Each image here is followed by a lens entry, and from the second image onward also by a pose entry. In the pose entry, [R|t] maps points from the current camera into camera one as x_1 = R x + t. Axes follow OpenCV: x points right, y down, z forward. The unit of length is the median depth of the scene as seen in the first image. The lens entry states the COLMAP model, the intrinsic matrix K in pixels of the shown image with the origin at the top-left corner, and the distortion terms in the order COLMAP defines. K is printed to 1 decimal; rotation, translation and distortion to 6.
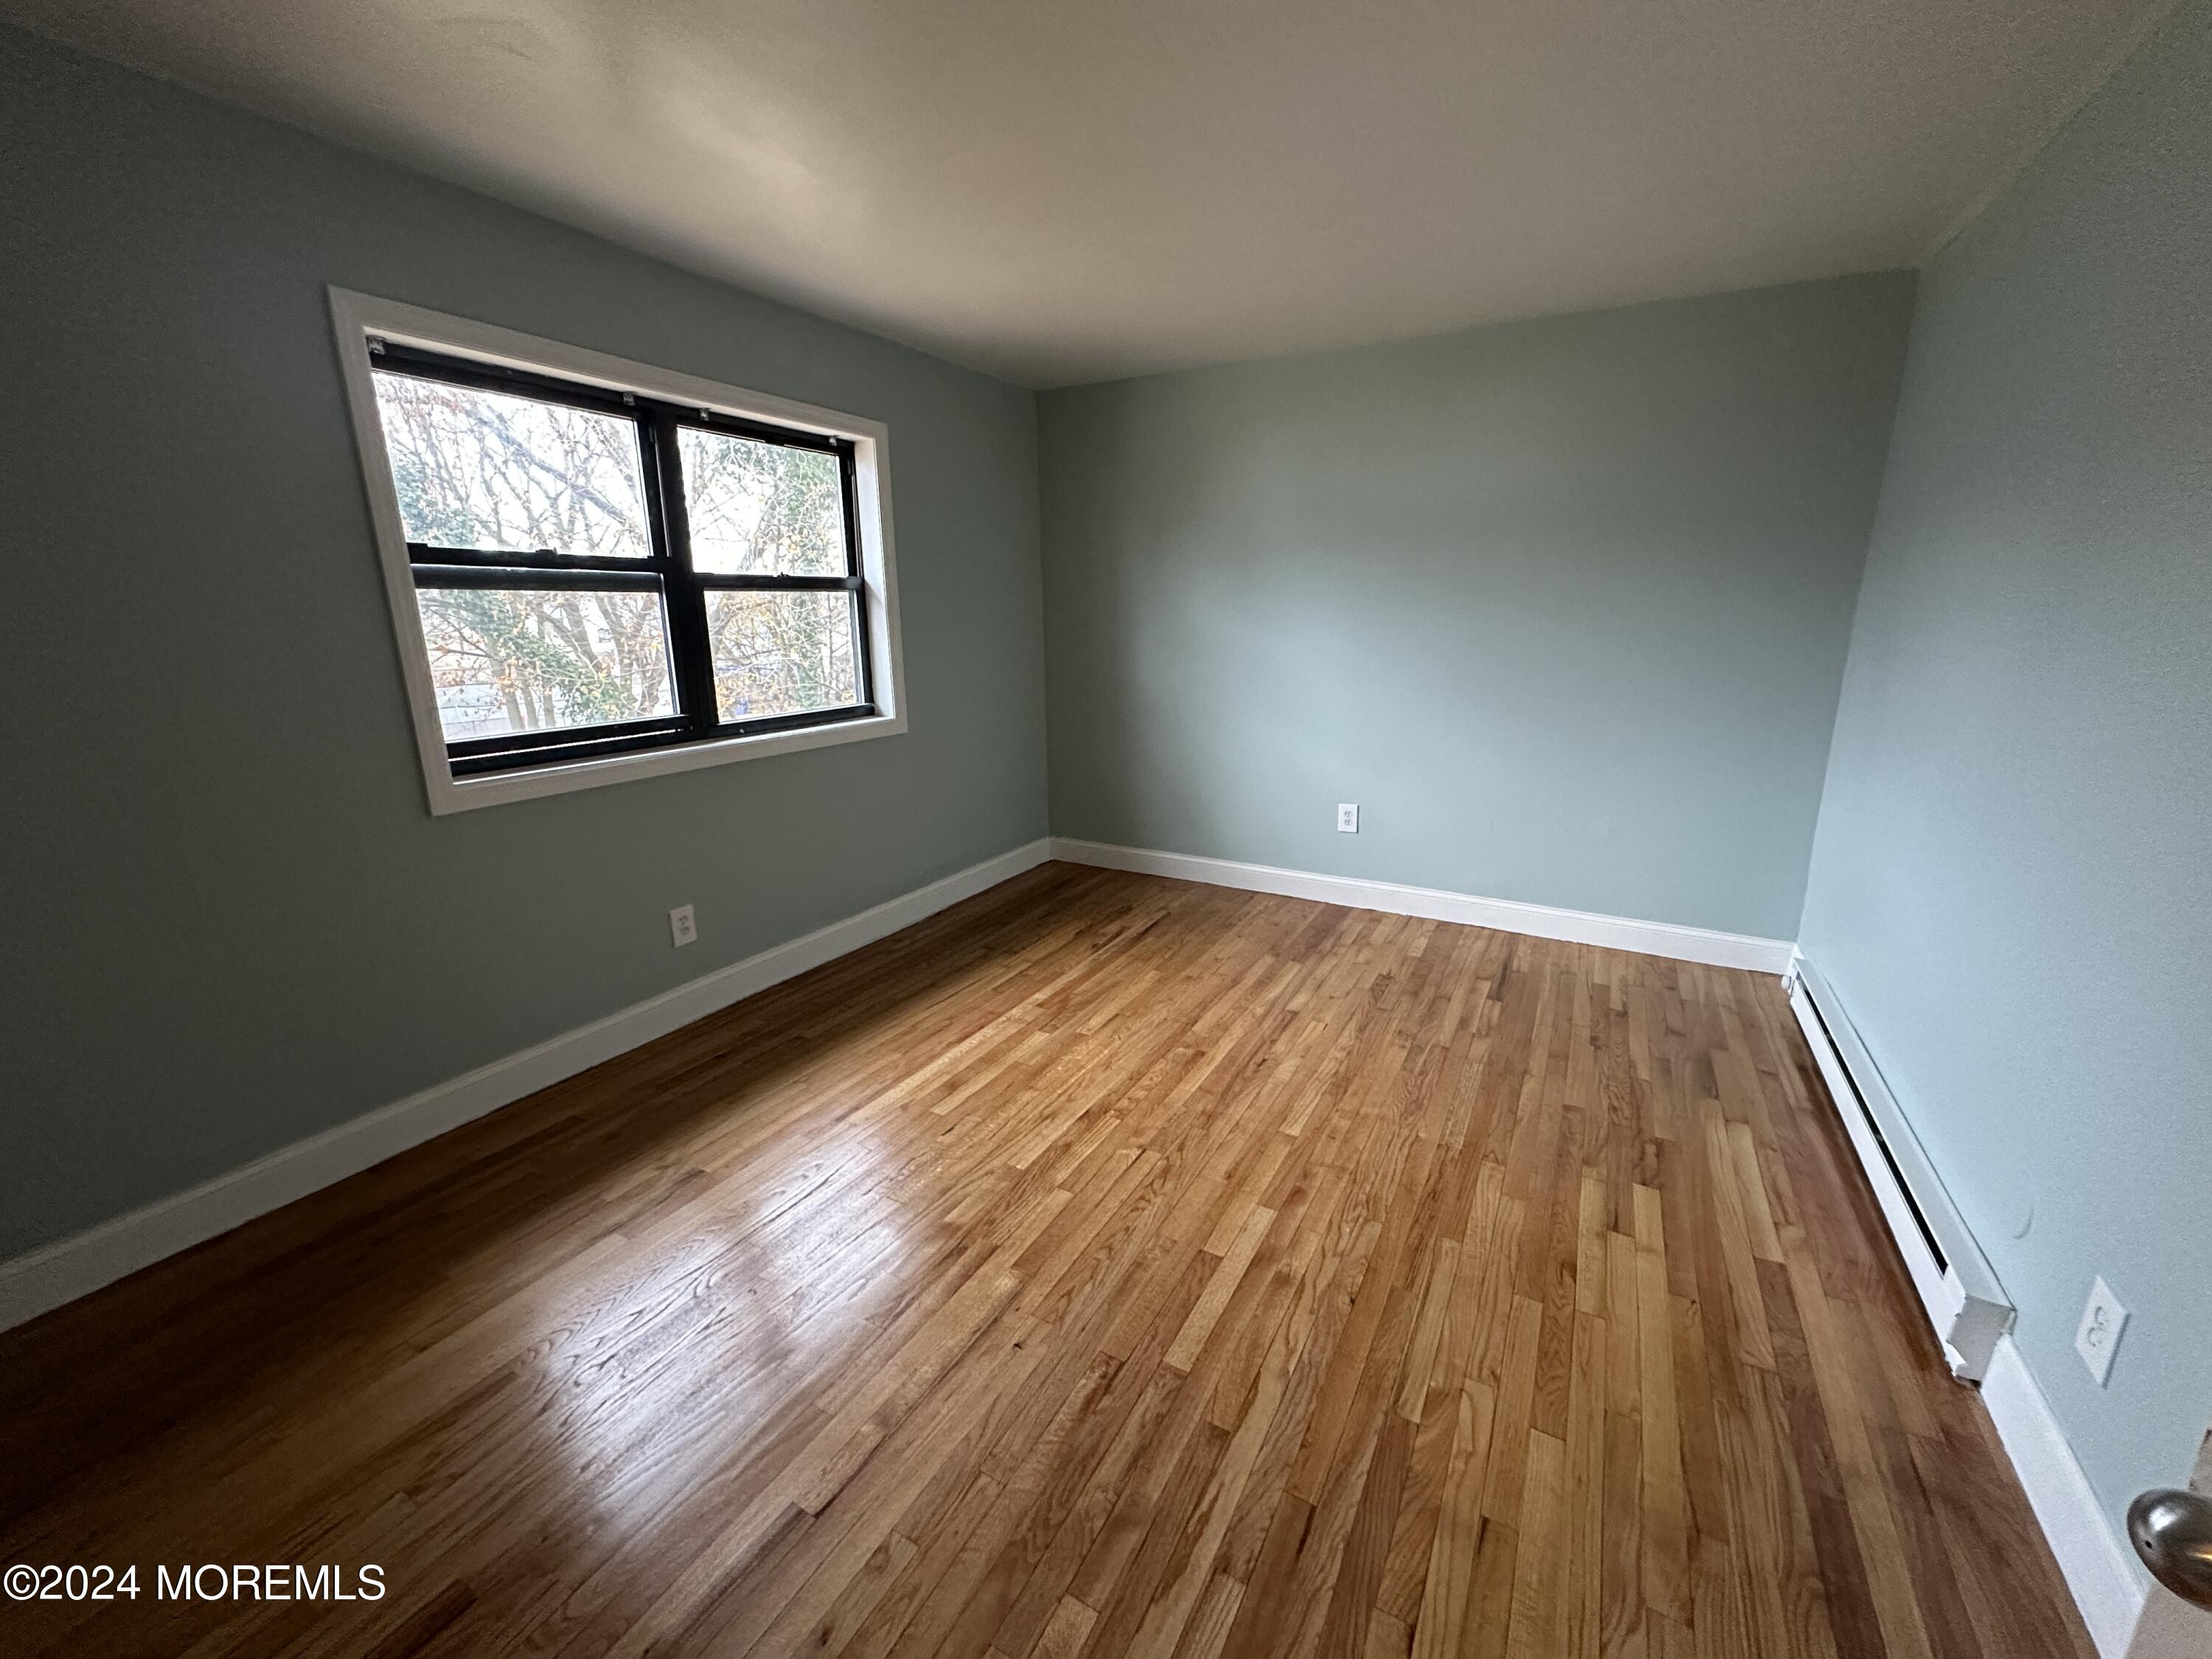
lens RADIAL K [[887.1, 0, 1106.0], [0, 887.1, 829.5], [0, 0, 1]] dist [-0.000287, 0.000448]
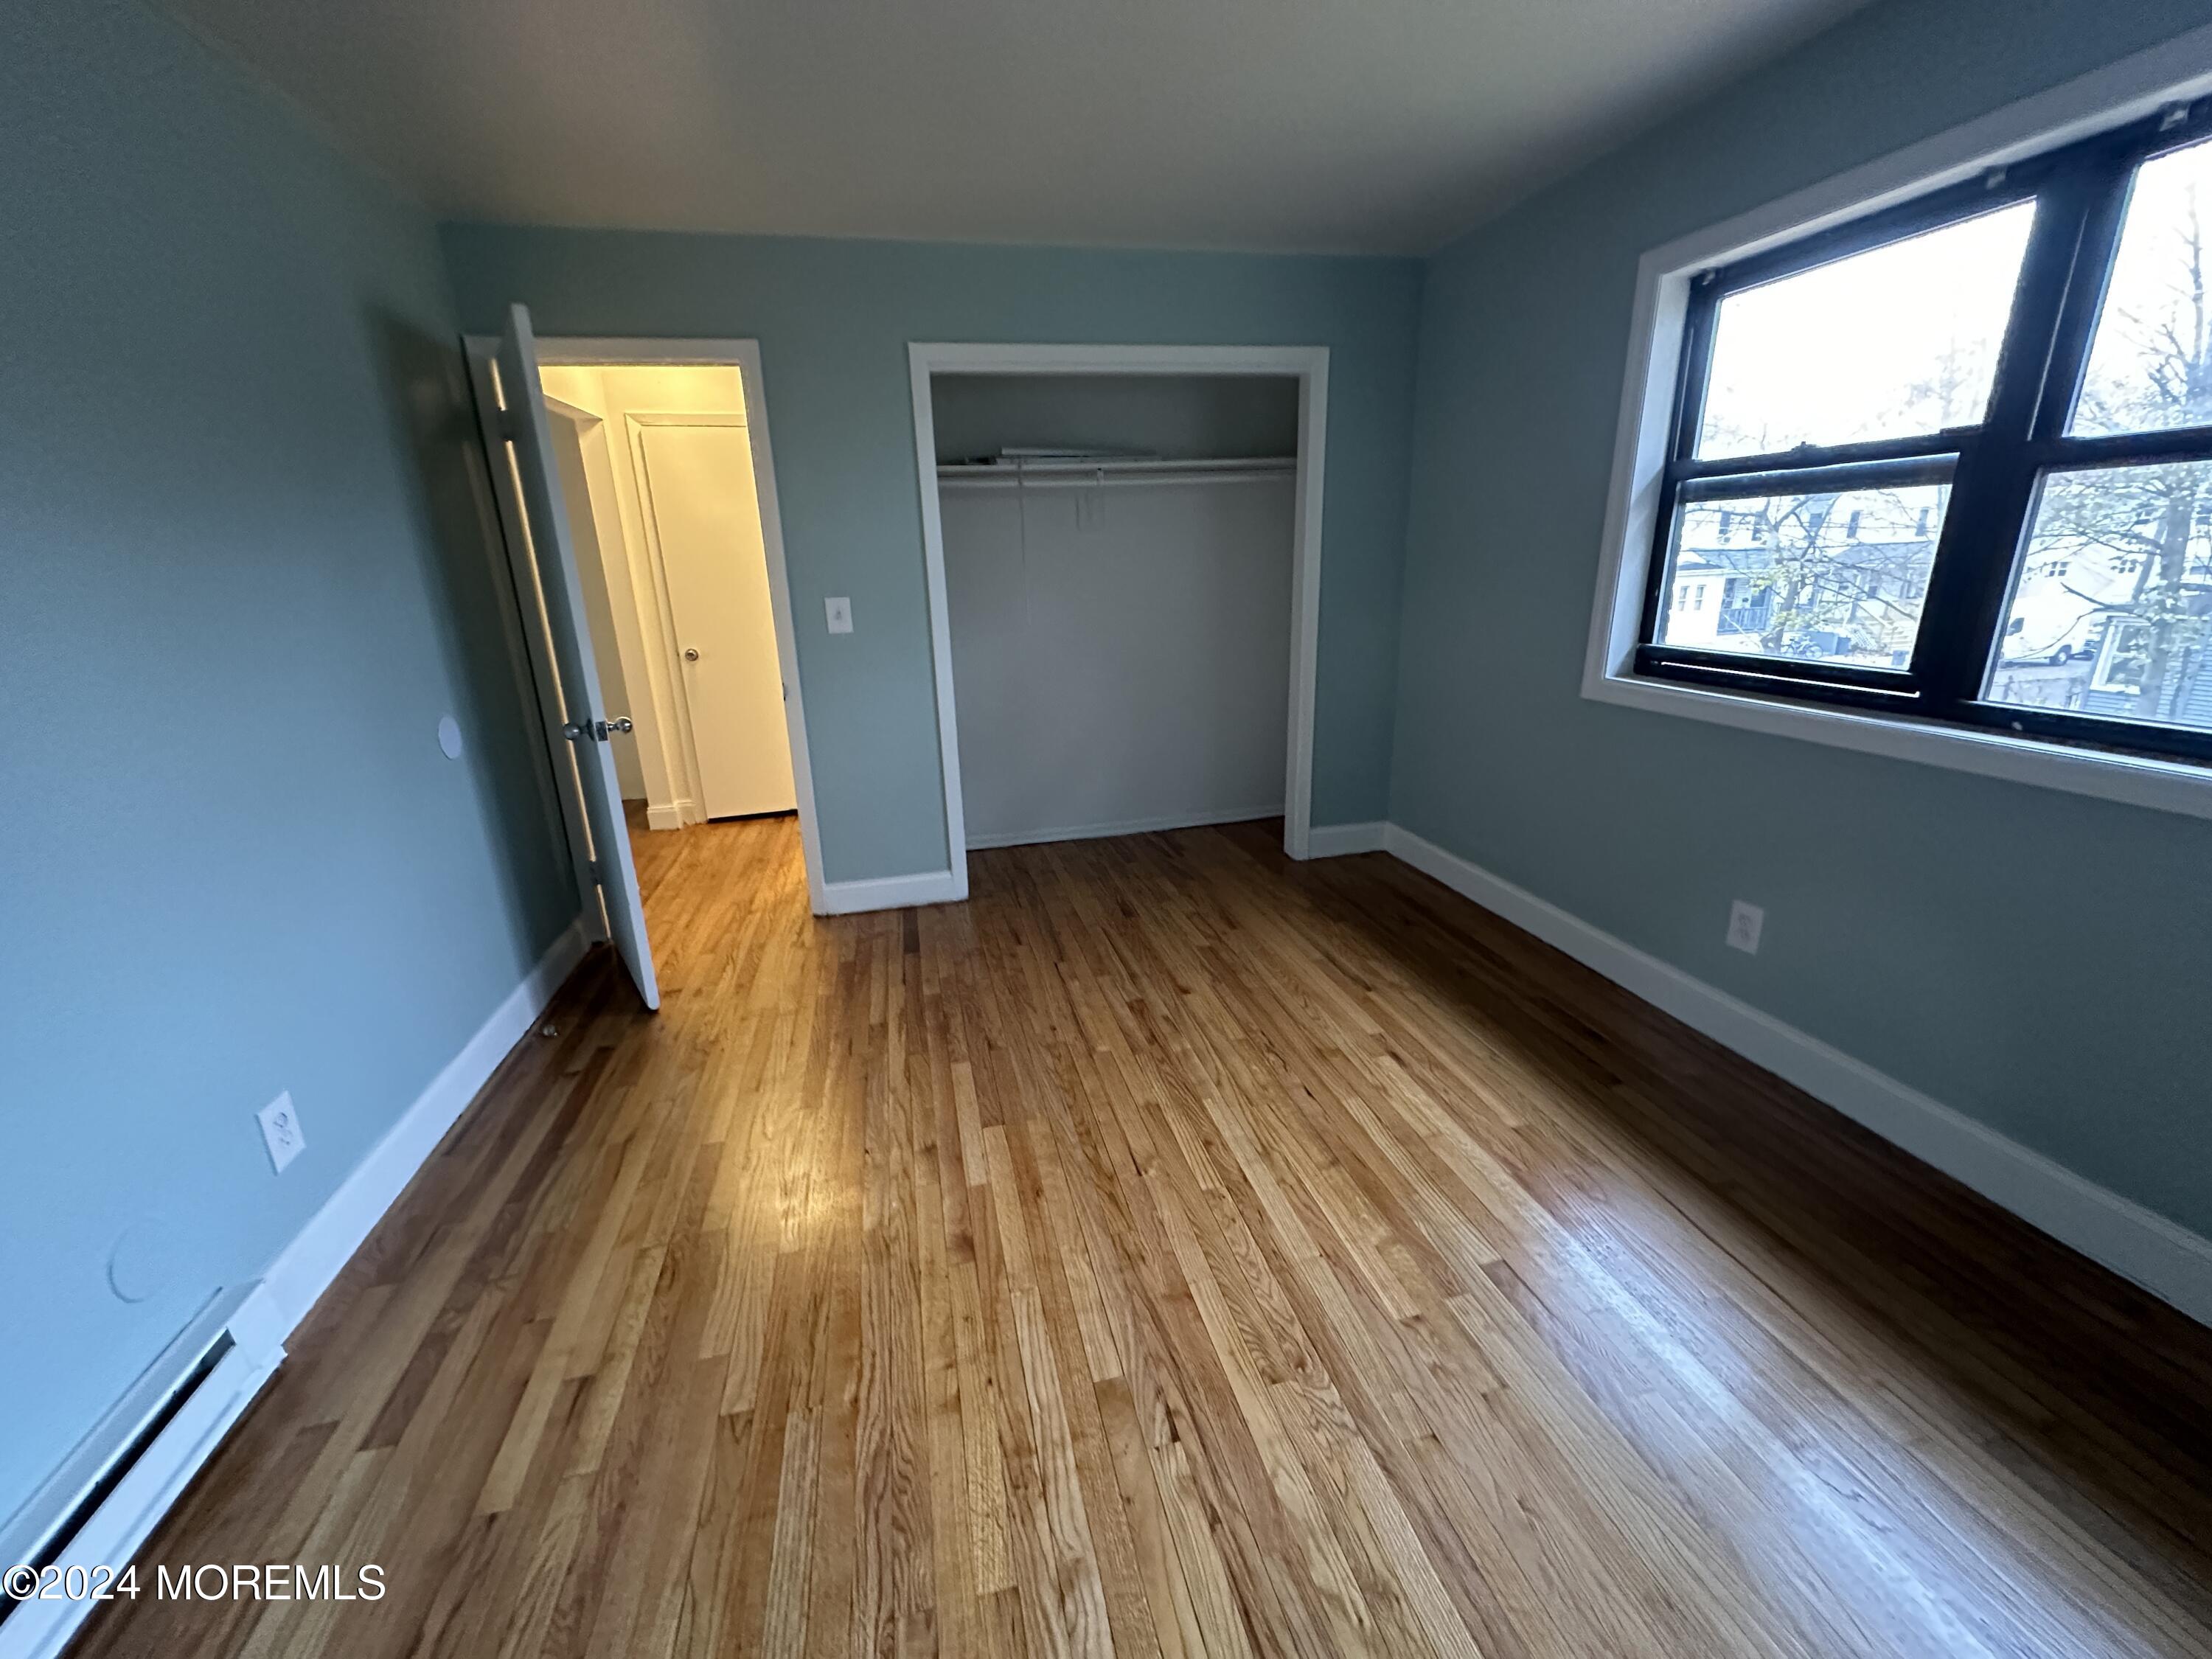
lens RADIAL K [[887.1, 0, 1106.0], [0, 887.1, 829.5], [0, 0, 1]] dist [-0.000287, 0.000448]
pose [[-0.735924, 0.226471, -0.638065, 0.557309], [-0.130558, 0.877246, 0.461947, -0.337918], [0.664357, 0.423262, -0.616018, 1.402327]]
